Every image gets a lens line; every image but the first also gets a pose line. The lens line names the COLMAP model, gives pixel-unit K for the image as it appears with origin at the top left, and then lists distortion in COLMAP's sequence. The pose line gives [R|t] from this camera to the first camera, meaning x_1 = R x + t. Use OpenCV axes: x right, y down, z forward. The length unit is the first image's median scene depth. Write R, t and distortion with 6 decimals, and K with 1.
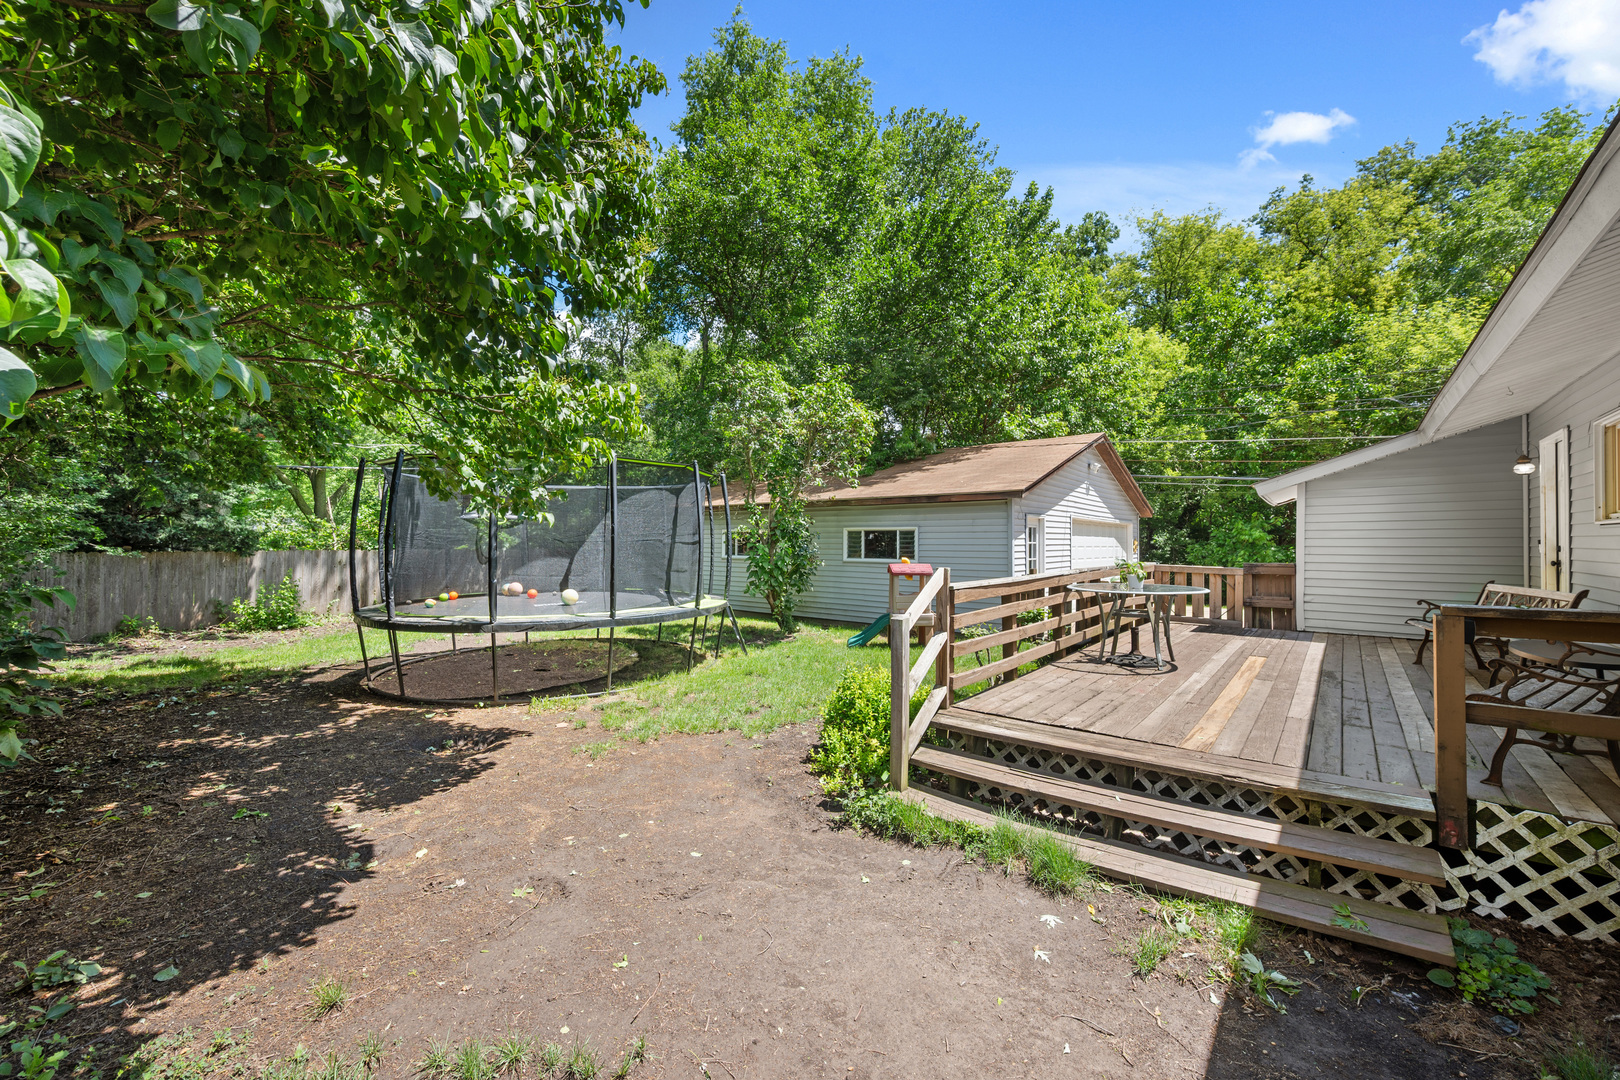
lens RADIAL K [[637.7, 0, 811.1], [0, 637.7, 531.2], [0, 0, 1]] dist [0.000035, 0.000172]
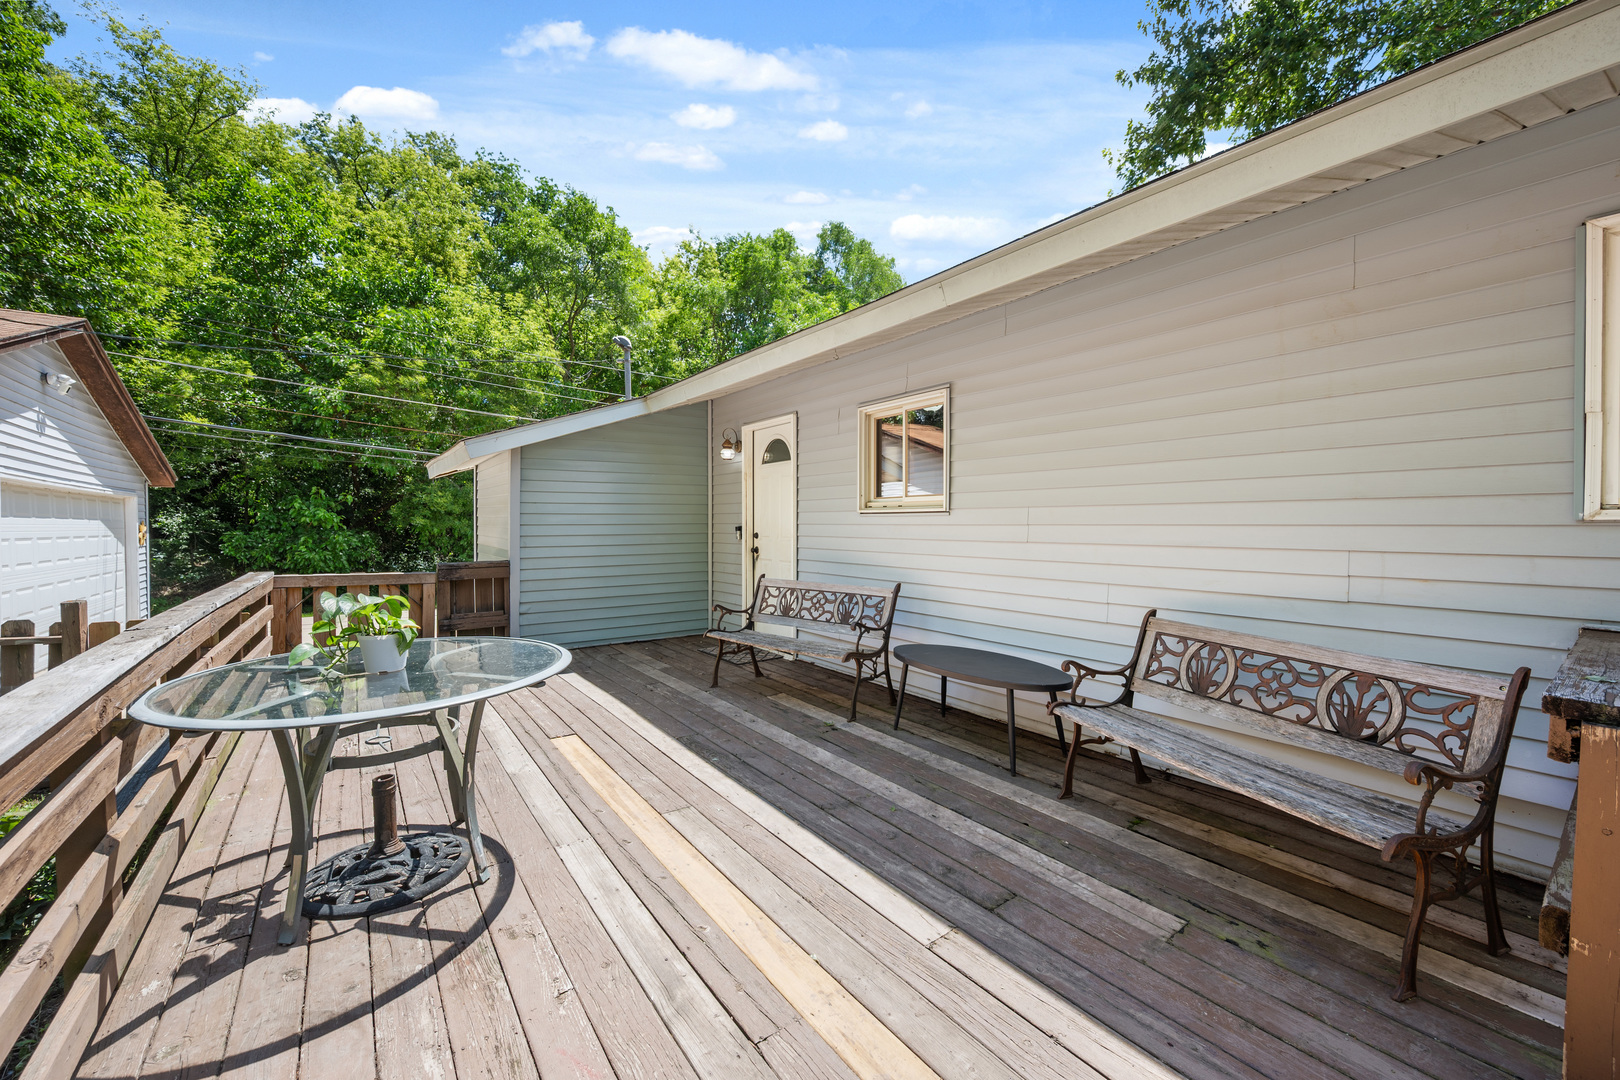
lens RADIAL K [[637.7, 0, 811.1], [0, 637.7, 531.2], [0, 0, 1]] dist [0.000035, 0.000172]
pose [[0.236100, -0.016868, 0.971582, 0.077177], [-0.014174, 0.999683, 0.020800, -0.000750], [-0.971625, -0.018682, 0.235786, 0.251689]]
